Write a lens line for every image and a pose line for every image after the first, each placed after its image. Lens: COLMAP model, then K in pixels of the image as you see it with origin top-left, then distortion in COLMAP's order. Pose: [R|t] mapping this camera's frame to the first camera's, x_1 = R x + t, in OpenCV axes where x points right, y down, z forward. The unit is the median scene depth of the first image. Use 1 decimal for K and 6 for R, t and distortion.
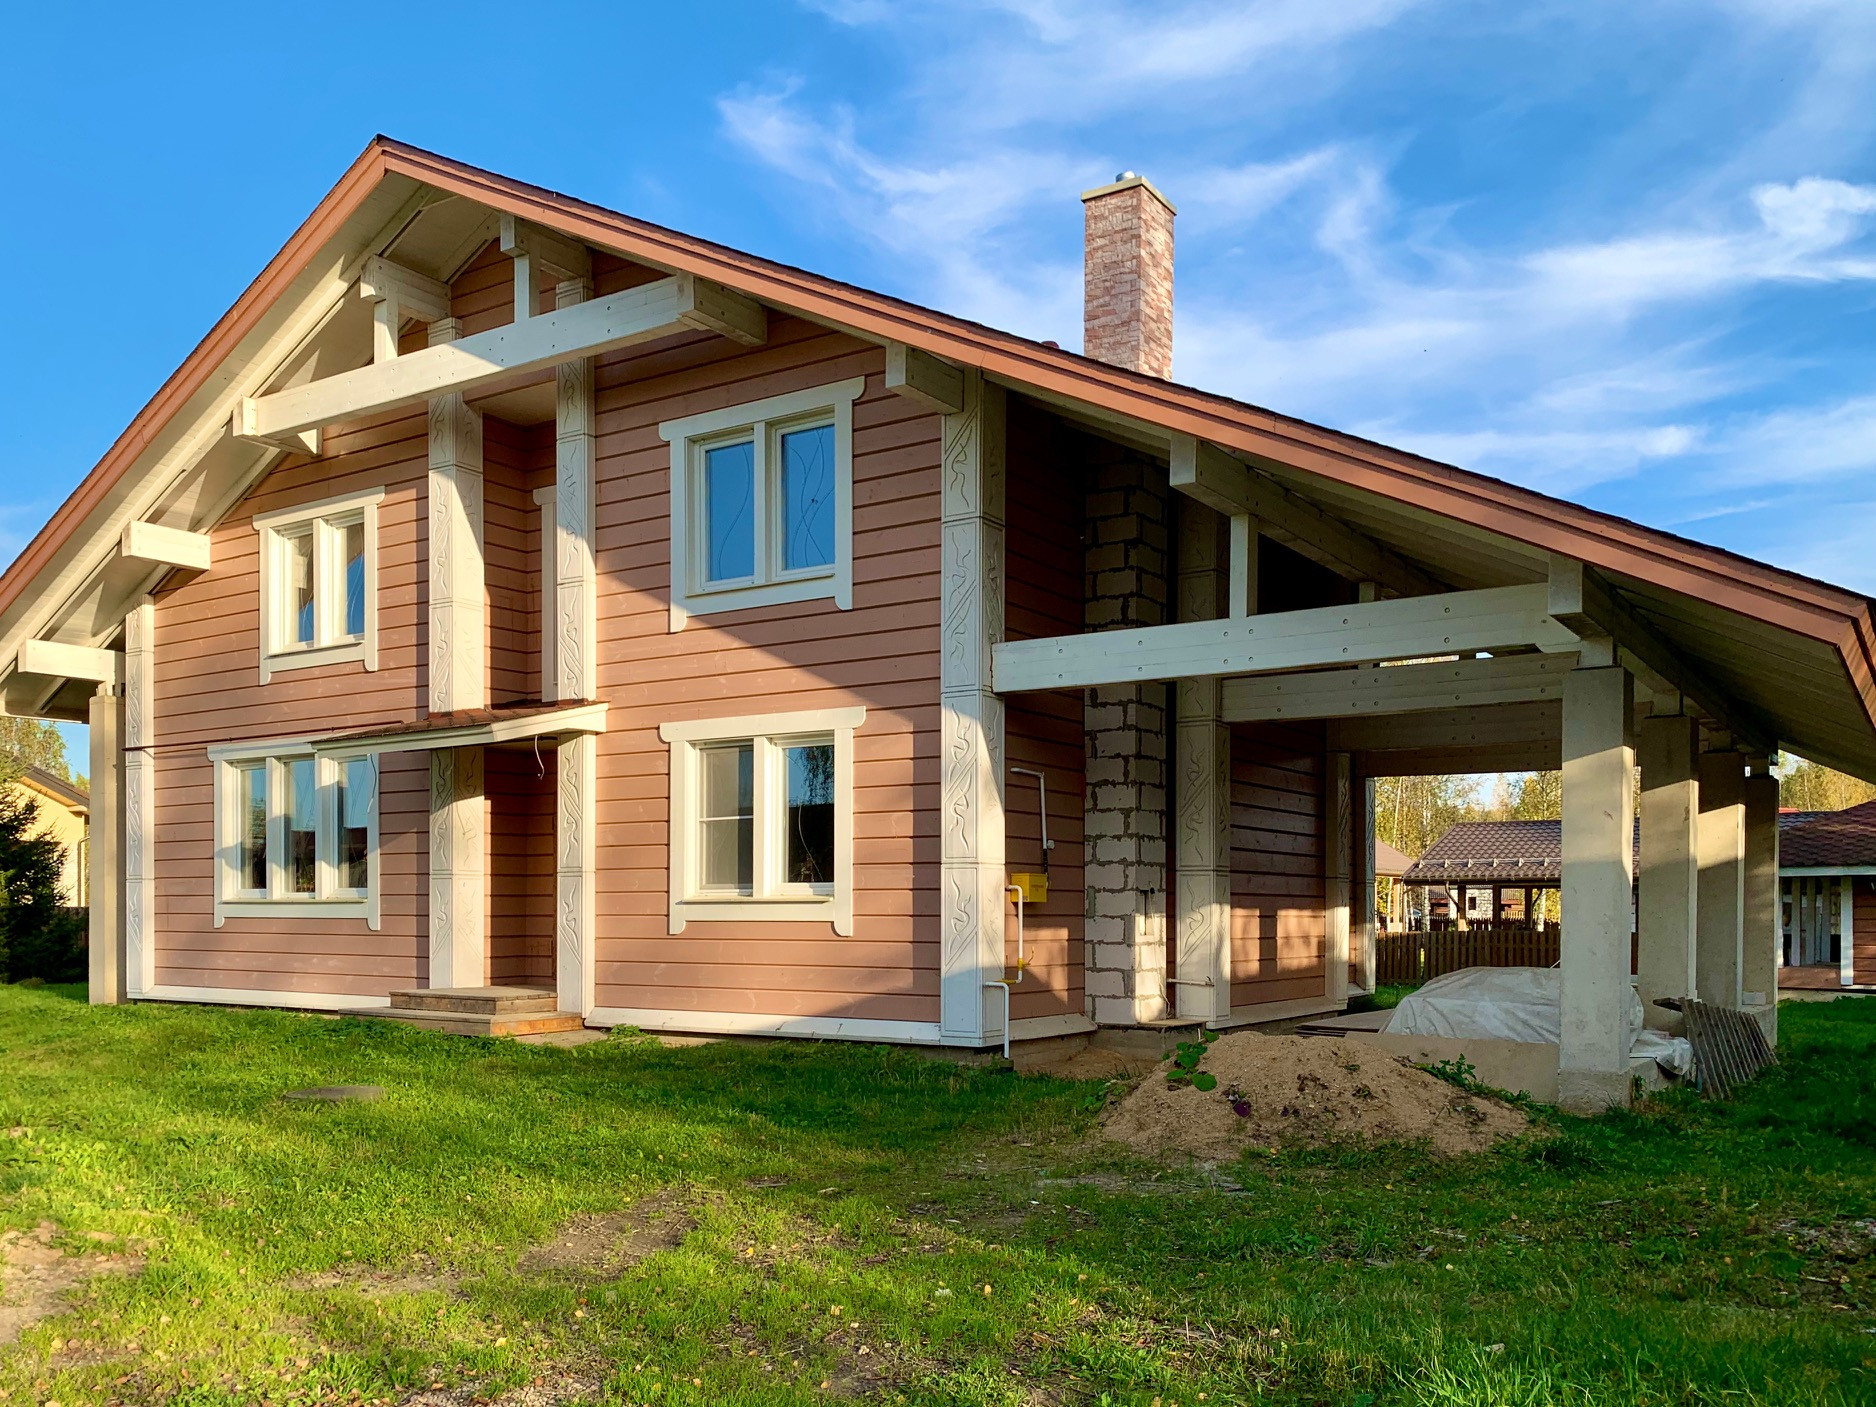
lens RADIAL K [[1574.1, 0, 938.0], [0, 1574.1, 703.5], [0, 0, 1]] dist [0.003100, 0.000726]
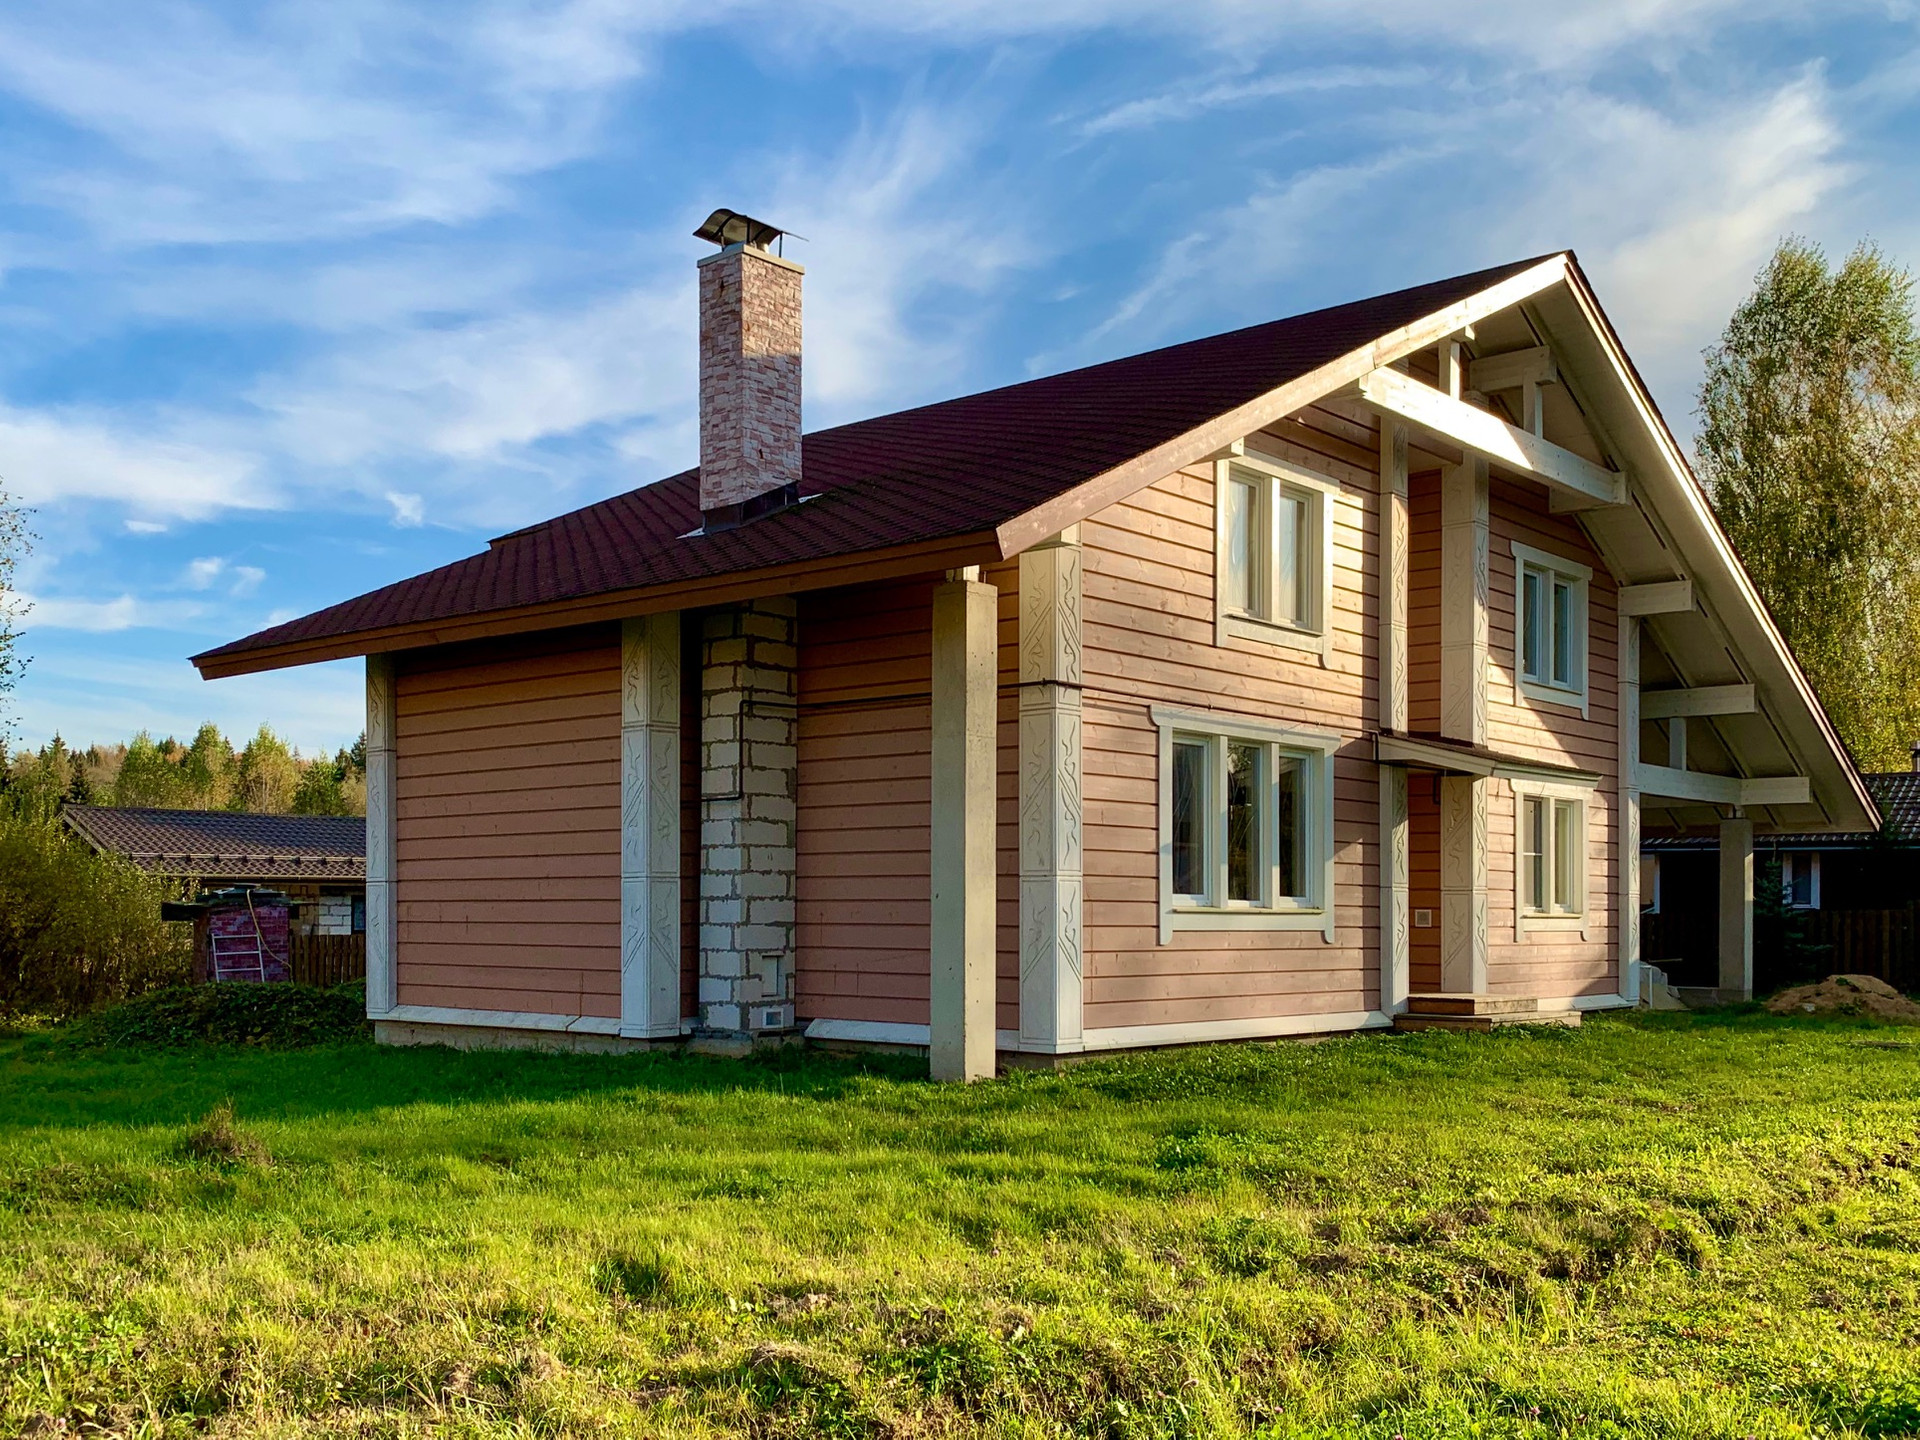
lens RADIAL K [[1807.0, 0, 960.0], [0, 1807.0, 720.0], [0, 0, 1]] dist [0.006068, 0.005500]
pose [[0.169060, 0.103937, 0.980110, -1.454394], [-0.134784, 0.987520, -0.081474, 0.125789], [-0.976346, -0.118329, 0.180959, 1.013489]]
